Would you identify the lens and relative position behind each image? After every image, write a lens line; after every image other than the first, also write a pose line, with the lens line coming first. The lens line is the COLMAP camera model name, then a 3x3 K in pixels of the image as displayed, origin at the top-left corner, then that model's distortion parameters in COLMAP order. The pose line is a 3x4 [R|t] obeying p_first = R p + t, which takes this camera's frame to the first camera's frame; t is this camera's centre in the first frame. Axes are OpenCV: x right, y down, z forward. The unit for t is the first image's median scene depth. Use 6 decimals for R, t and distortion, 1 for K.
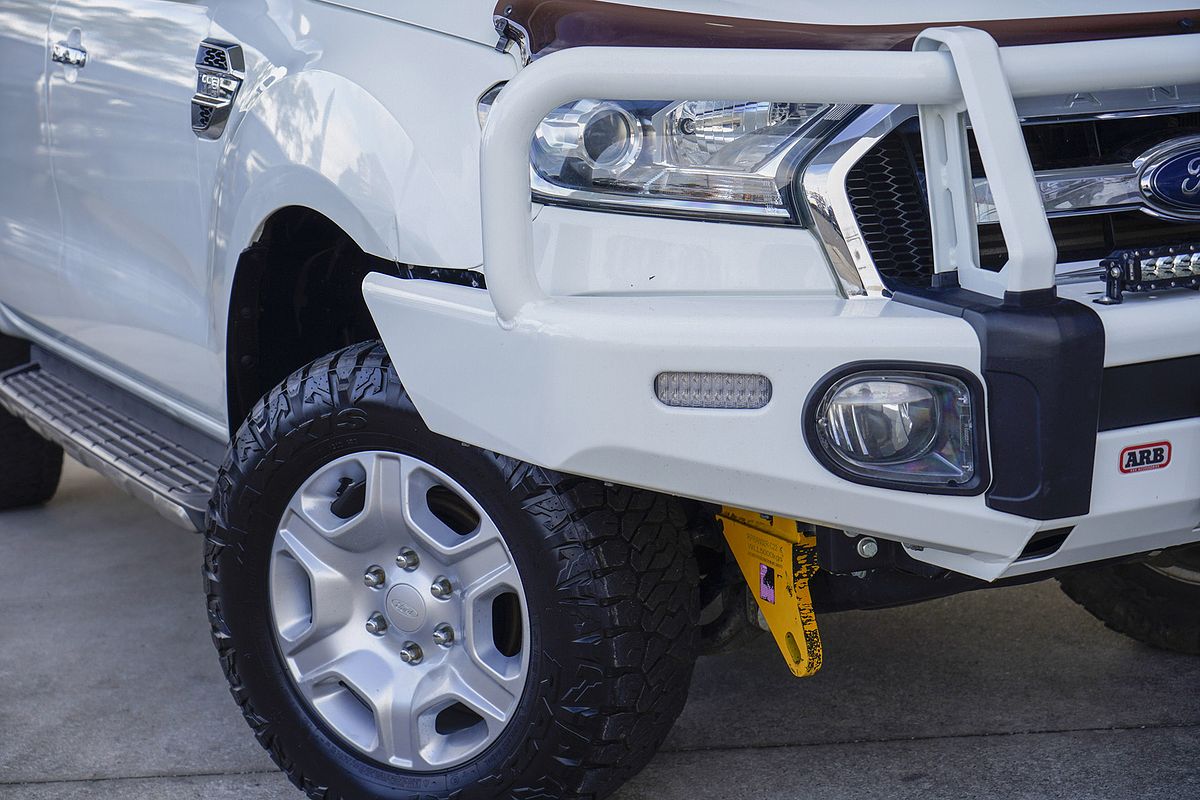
lens RADIAL K [[2373.9, 0, 606.6], [0, 2373.9, 403.4], [0, 0, 1]] dist [-0.016909, 0.000000]
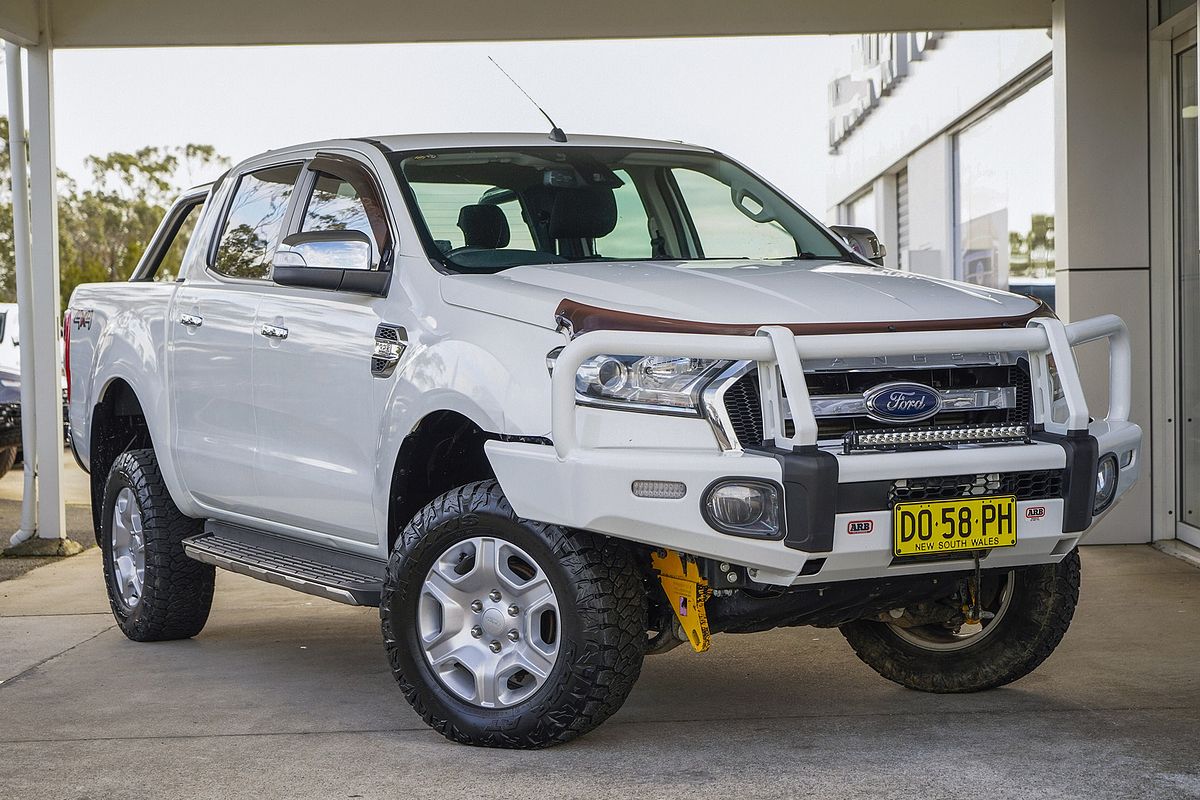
lens RADIAL K [[2373.9, 0, 602.1], [0, 2373.9, 407.9], [0, 0, 1]] dist [-0.016909, 0.000000]
pose [[0.999324, 0.027545, 0.024343, -0.052716], [-0.024282, 0.991803, -0.125444, 0.165710], [-0.027599, 0.124768, 0.991802, -0.984731]]
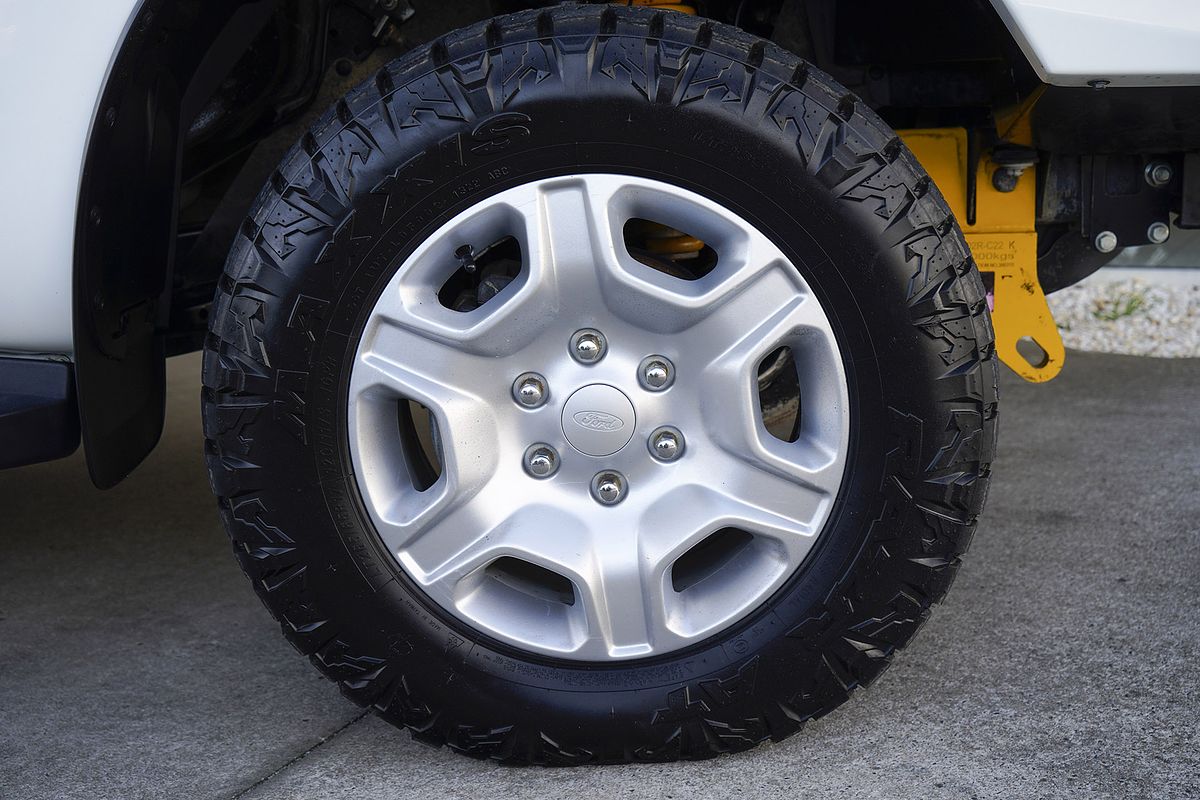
lens RADIAL K [[1544.2, 0, 599.3], [0, 1544.2, 397.1], [0, 0, 1]] dist [0.016654, 0.000000]
pose [[0.851069, -0.206576, 0.482709, -0.316083], [0.217497, 0.975469, 0.033982, 0.070972], [-0.477887, 0.076066, 0.875121, 0.673883]]
